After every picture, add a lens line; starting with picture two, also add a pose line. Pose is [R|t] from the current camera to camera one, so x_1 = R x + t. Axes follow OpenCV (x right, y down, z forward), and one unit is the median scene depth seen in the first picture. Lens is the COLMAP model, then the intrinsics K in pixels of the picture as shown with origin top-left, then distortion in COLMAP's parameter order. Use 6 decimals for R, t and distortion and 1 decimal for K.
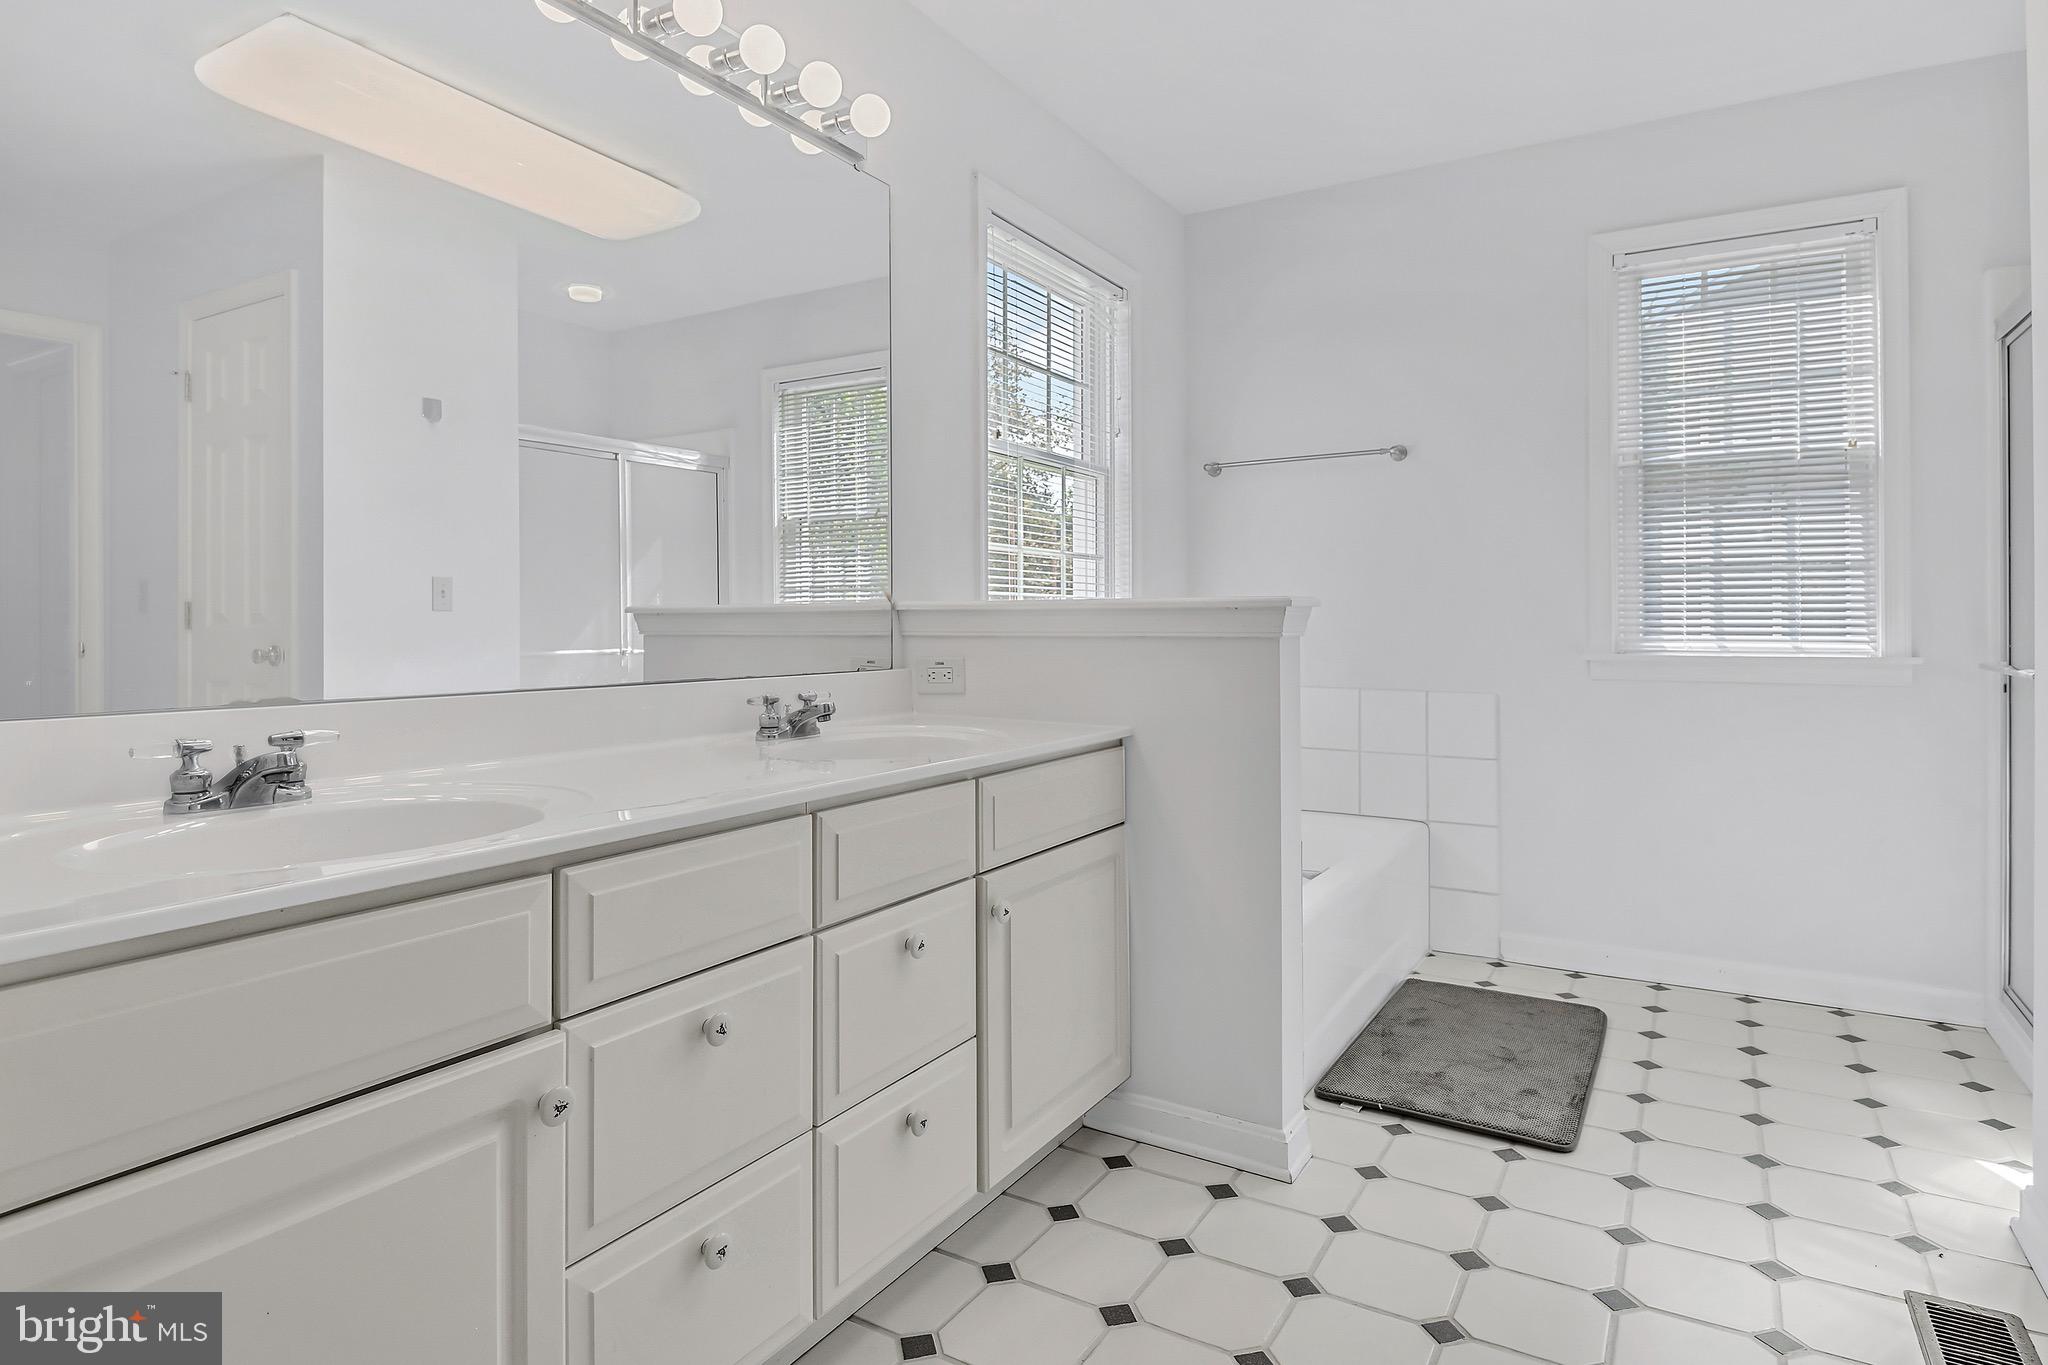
lens RADIAL K [[1133.7, 0, 1031.7], [0, 1133.7, 619.4], [0, 0, 1]] dist [-0.000653, -0.002343]
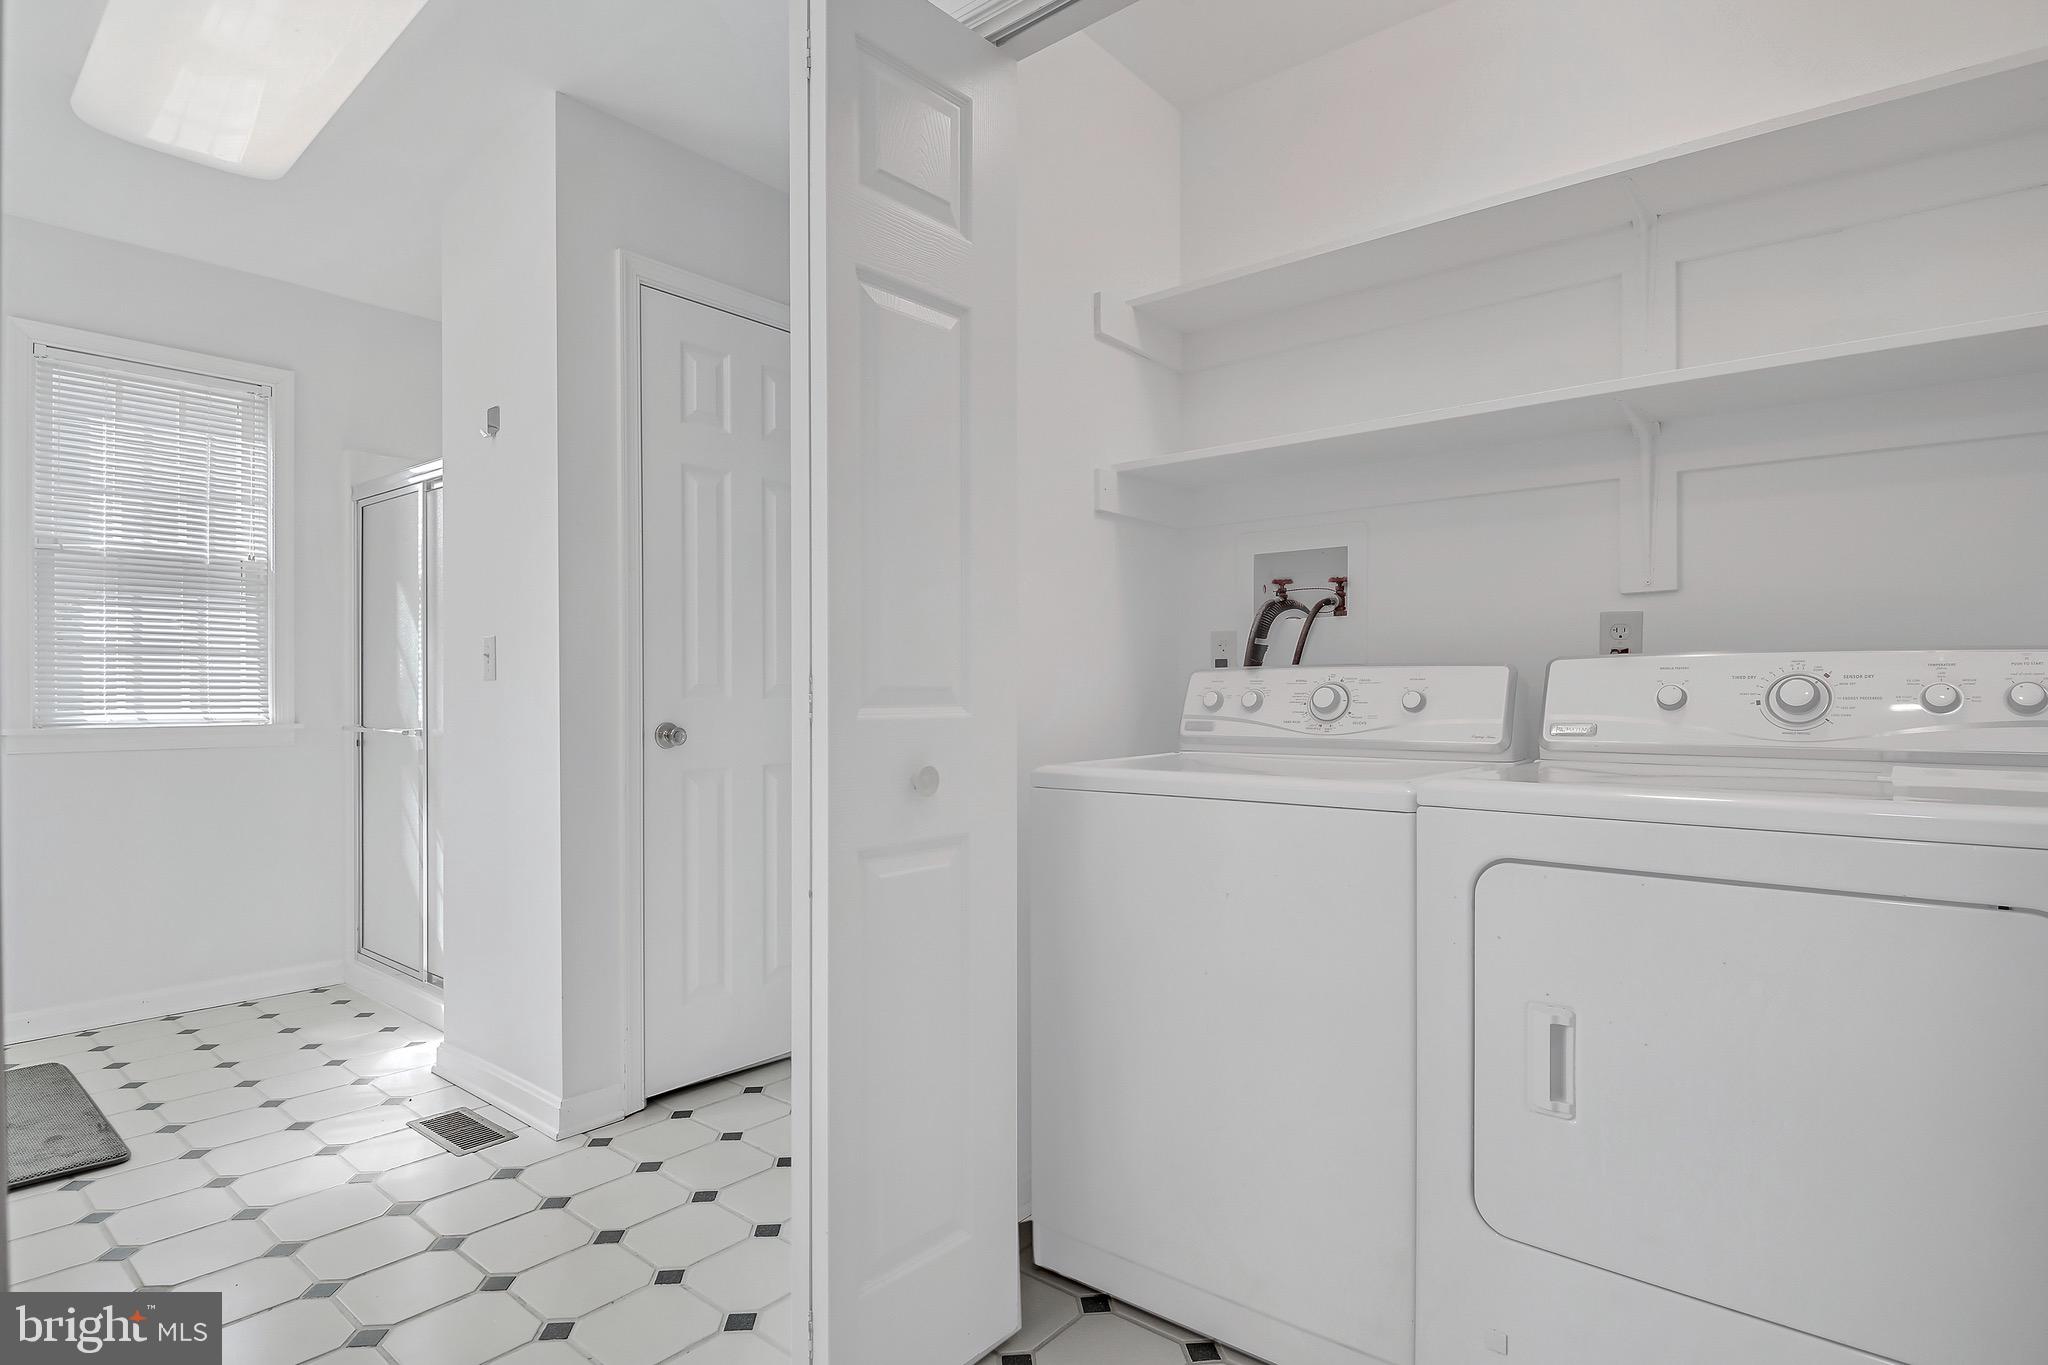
lens RADIAL K [[1042.0, 0, 1024.0], [0, 1042.0, 682.5], [0, 0, 1]] dist [-0.002330, -0.000978]
pose [[0.151963, 0.011651, 0.988318, -0.326778], [-0.002170, 0.999932, -0.011454, -0.003088], [-0.988384, -0.000404, 0.151978, -0.043742]]
